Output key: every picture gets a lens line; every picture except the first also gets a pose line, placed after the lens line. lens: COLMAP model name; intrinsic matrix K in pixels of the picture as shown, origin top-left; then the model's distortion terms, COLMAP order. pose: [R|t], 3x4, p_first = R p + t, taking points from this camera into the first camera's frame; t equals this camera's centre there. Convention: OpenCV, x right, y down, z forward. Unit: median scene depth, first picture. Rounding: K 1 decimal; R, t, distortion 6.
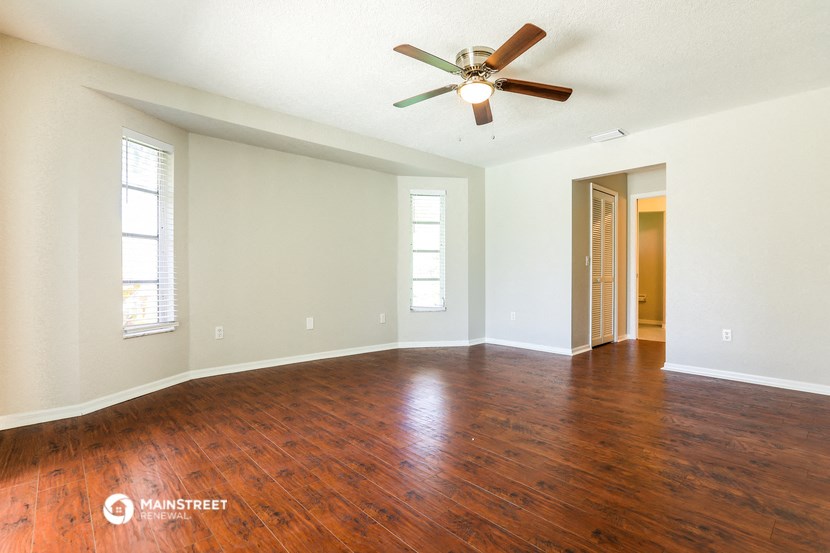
lens RADIAL K [[372.2, 0, 413.7], [0, 372.2, 271.9], [0, 0, 1]] dist [-0.000146, 0.000103]
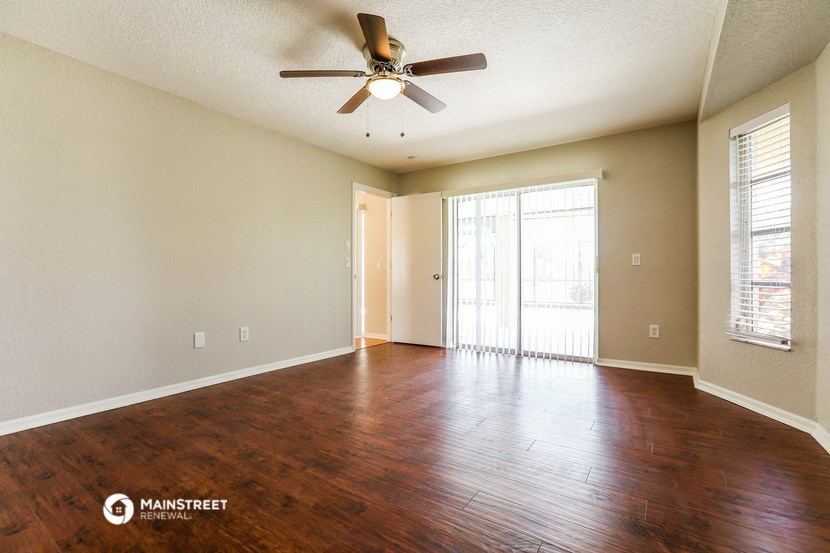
lens RADIAL K [[372.2, 0, 414.3], [0, 372.2, 276.8], [0, 0, 1]] dist [-0.000146, 0.000103]
pose [[-0.968410, -0.000057, -0.249362, 0.410172], [0.001571, 0.999979, -0.006329, 0.021073], [0.249357, -0.006520, -0.968390, 2.397016]]
